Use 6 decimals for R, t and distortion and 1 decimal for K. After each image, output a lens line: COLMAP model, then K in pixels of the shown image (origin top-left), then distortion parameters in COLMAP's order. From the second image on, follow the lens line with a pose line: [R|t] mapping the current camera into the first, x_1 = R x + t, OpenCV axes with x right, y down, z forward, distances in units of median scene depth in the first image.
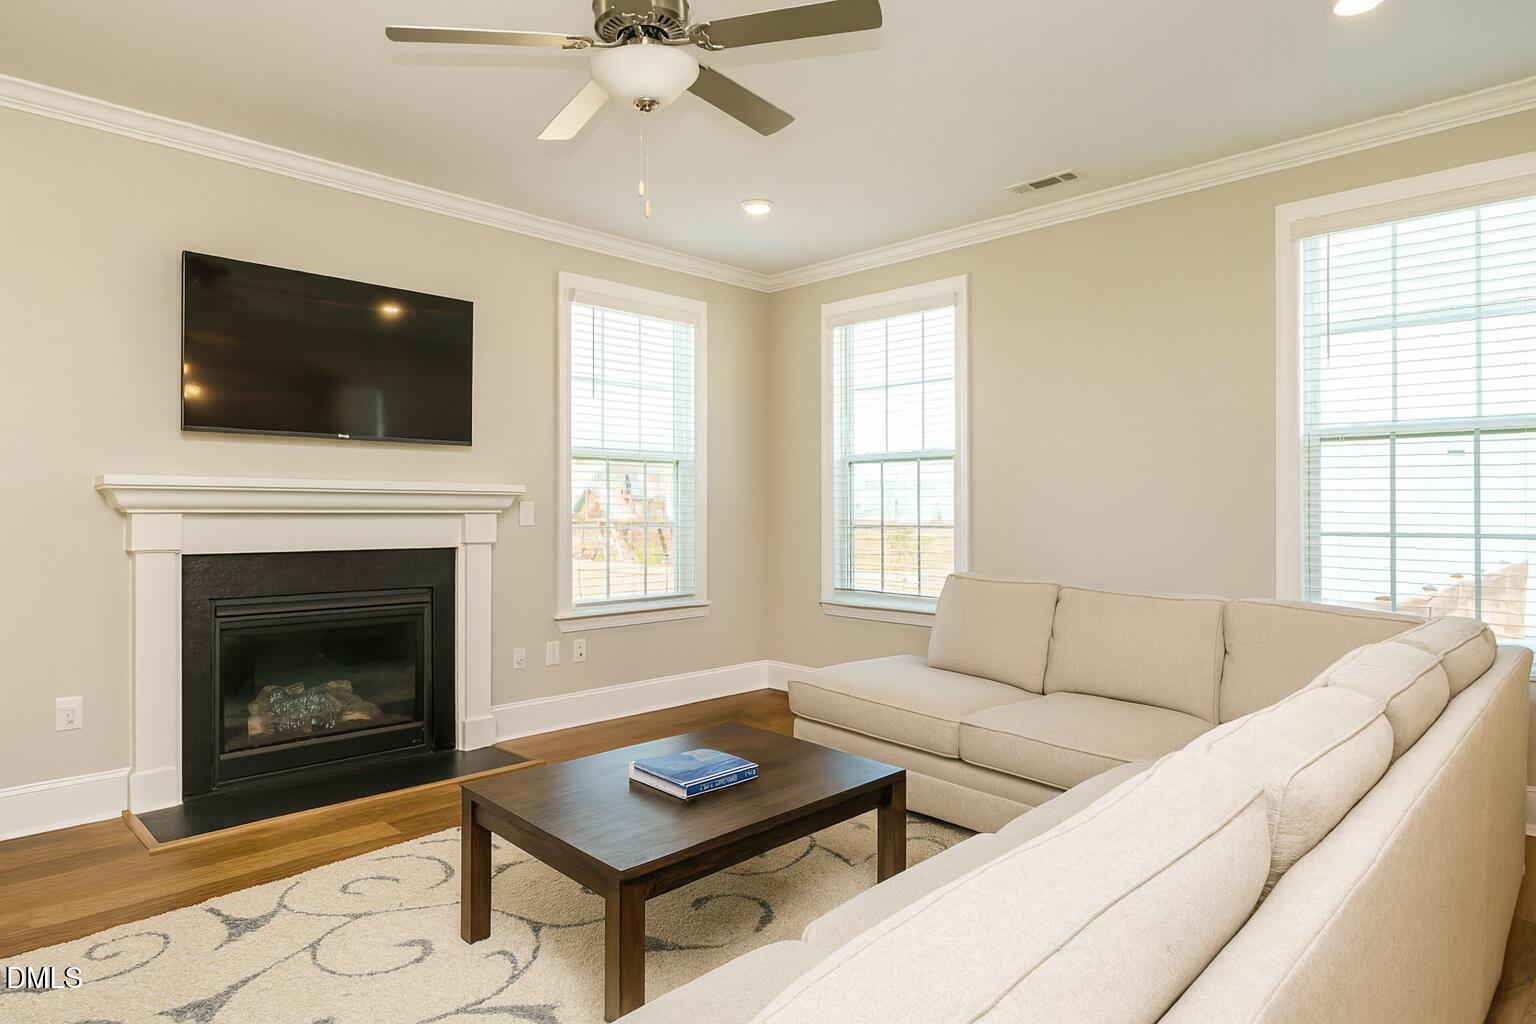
lens RADIAL K [[906.3, 0, 768.0], [0, 906.3, 512.0], [0, 0, 1]] dist [0.000666, 0.000135]
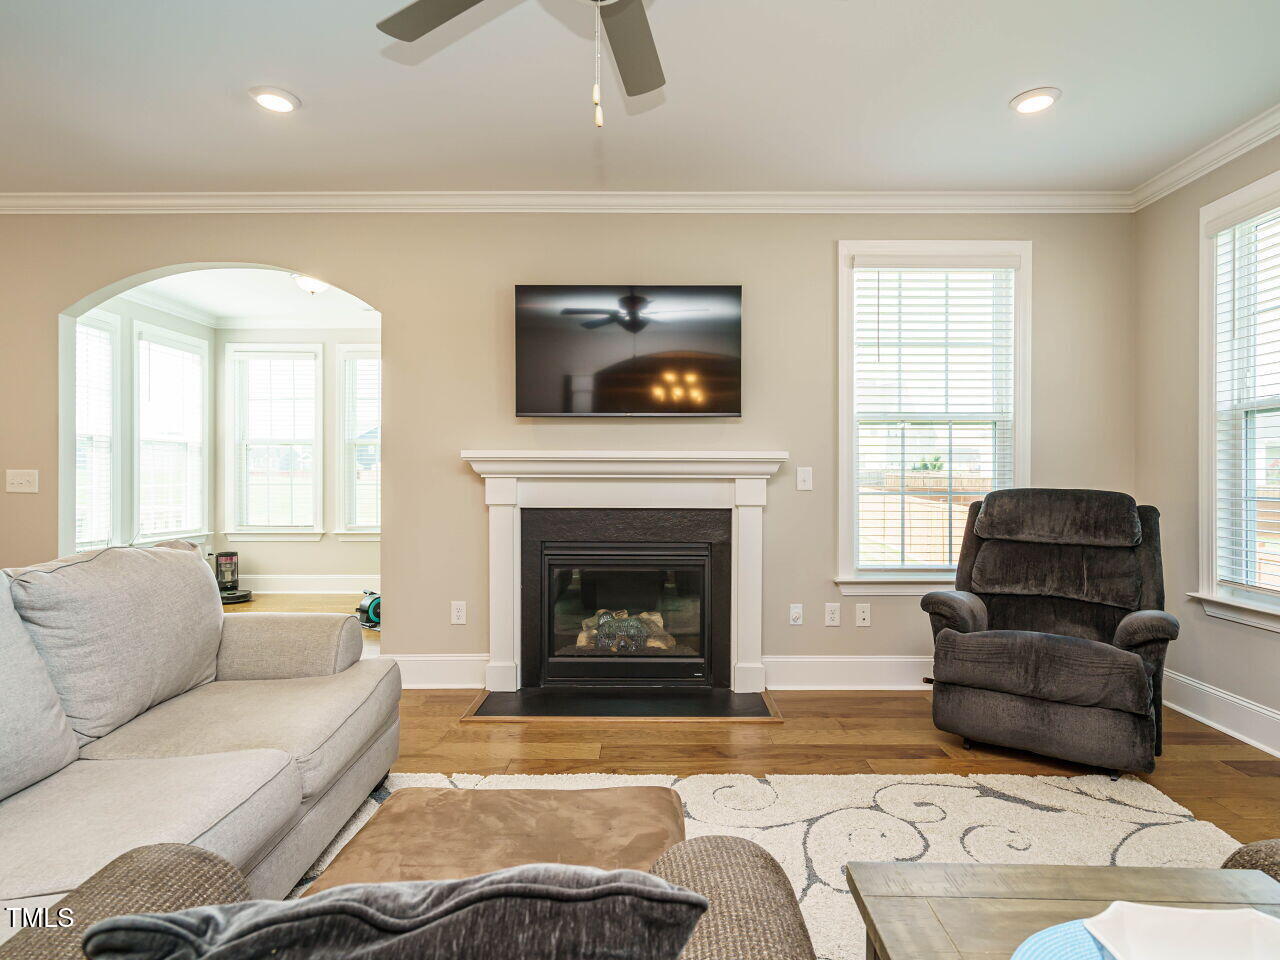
lens RADIAL K [[699.0, 0, 640.0], [0, 699.0, 480.0], [0, 0, 1]] dist [-0.000694, 0.000293]
pose [[0.699667, 0.008189, -0.714422, 0.192862], [-0.001686, 0.999950, 0.009811, -0.004832], [0.714467, -0.005660, 0.699646, 0.315819]]
